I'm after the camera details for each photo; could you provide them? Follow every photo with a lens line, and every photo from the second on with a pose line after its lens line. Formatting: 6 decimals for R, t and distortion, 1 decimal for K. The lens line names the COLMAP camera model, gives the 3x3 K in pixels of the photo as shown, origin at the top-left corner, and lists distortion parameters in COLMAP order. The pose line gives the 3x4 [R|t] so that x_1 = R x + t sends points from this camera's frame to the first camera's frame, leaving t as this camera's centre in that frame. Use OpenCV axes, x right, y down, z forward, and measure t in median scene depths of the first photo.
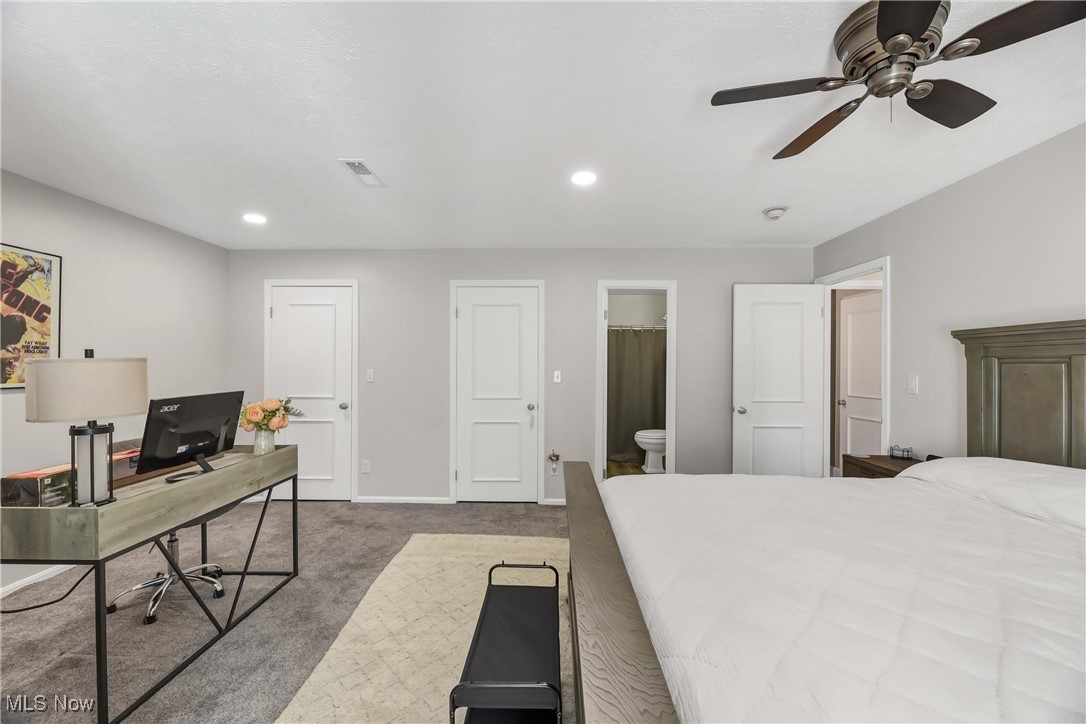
lens RADIAL K [[453.9, 0, 540.5], [0, 453.9, 362.3], [0, 0, 1]] dist [-0.001646, -0.001332]
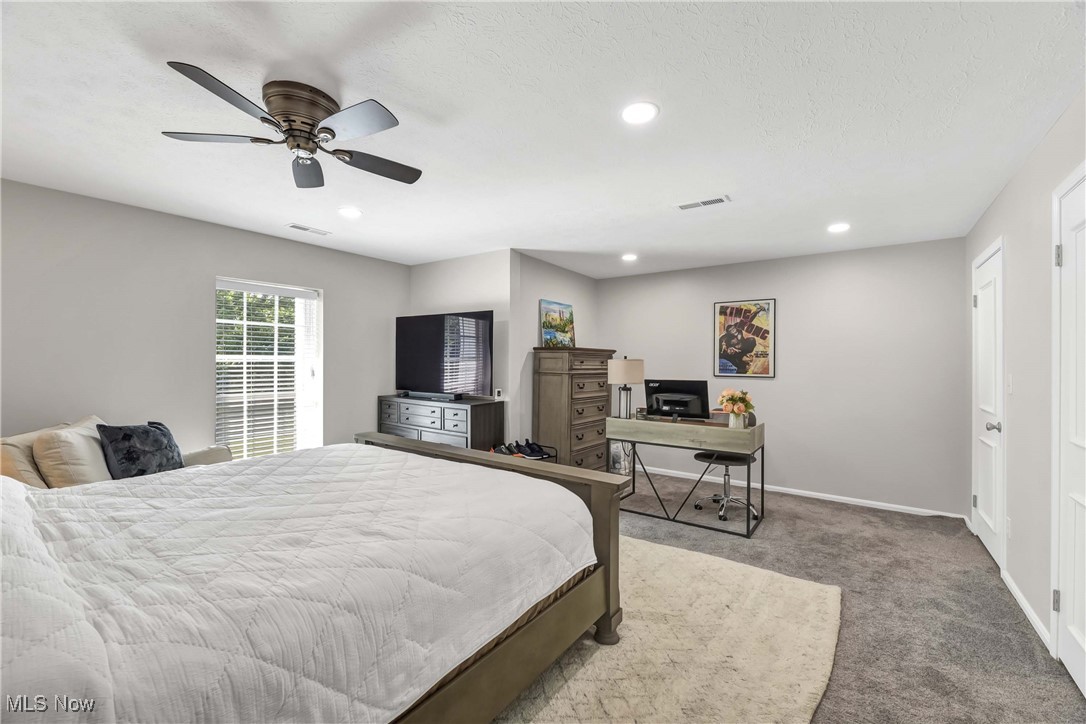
lens RADIAL K [[453.9, 0, 538.0], [0, 453.9, 363.3], [0, 0, 1]] dist [-0.001646, -0.001332]
pose [[-0.585791, -0.006481, -0.810436, 0.830688], [-0.010081, 0.999949, -0.000711, 0.011739], [0.810400, 0.007753, -0.585826, 1.350115]]
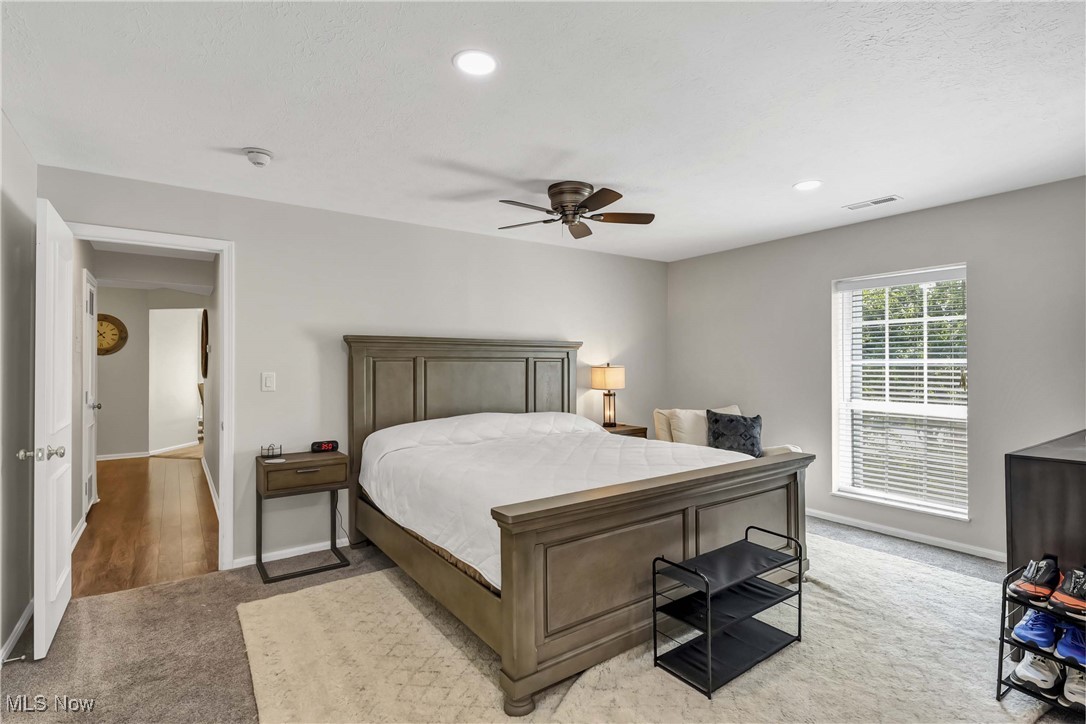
lens RADIAL K [[515.3, 0, 543.1], [0, 515.3, 360.8], [0, 0, 1]] dist [-0.001039, -0.000044]
pose [[-0.590177, 0.005034, 0.807258, -0.560669], [-0.000351, 0.999979, -0.006493, 0.009234], [-0.807274, -0.004115, -0.590163, 1.390954]]
